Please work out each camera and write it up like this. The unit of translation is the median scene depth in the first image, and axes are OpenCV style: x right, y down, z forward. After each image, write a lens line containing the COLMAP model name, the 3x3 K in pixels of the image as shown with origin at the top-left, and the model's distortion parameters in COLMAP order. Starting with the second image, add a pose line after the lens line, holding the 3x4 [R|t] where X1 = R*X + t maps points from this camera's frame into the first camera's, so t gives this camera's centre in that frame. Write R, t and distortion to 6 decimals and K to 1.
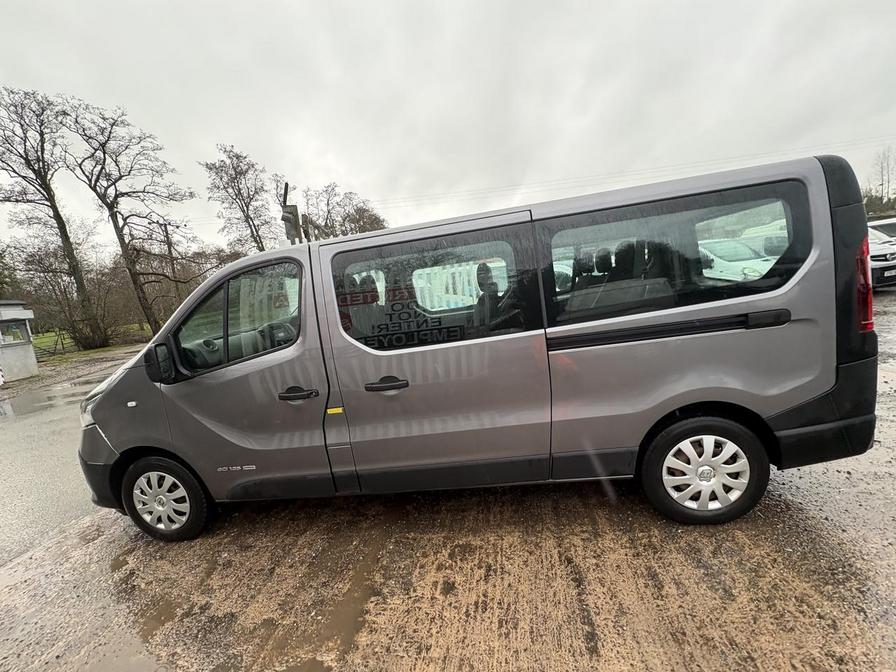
lens RADIAL K [[357.2, 0, 448.5], [0, 357.2, 339.1], [0, 0, 1]] dist [0.002355, -0.000417]
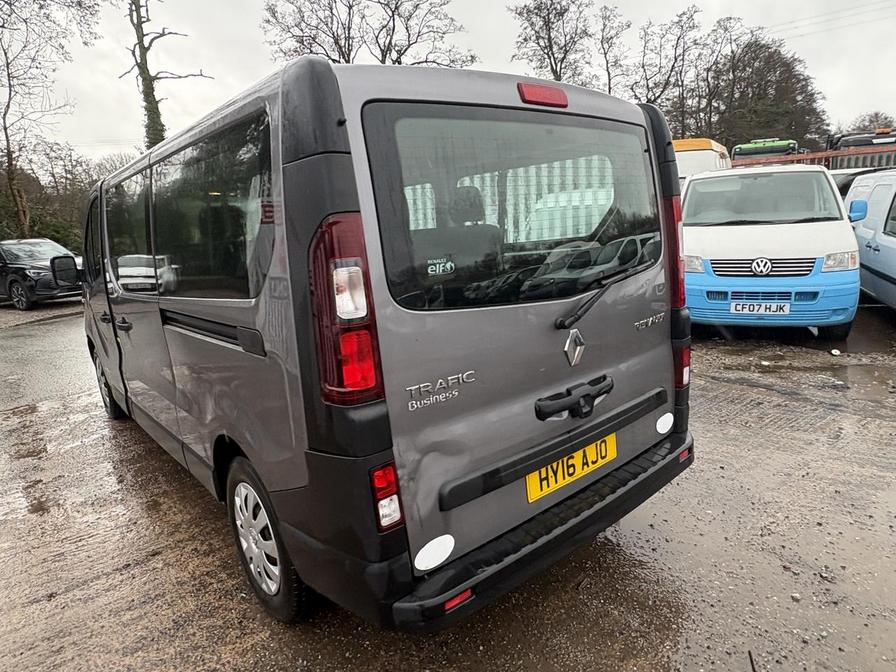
lens RADIAL K [[552.5, 0, 453.6], [0, 552.5, 333.4], [0, 0, 1]] dist [0.003743, -0.002623]
pose [[0.741722, 0.213179, -0.635927, 0.152304], [-0.132298, 0.976018, 0.172879, -0.023835], [0.657530, -0.044096, 0.752137, 0.043389]]
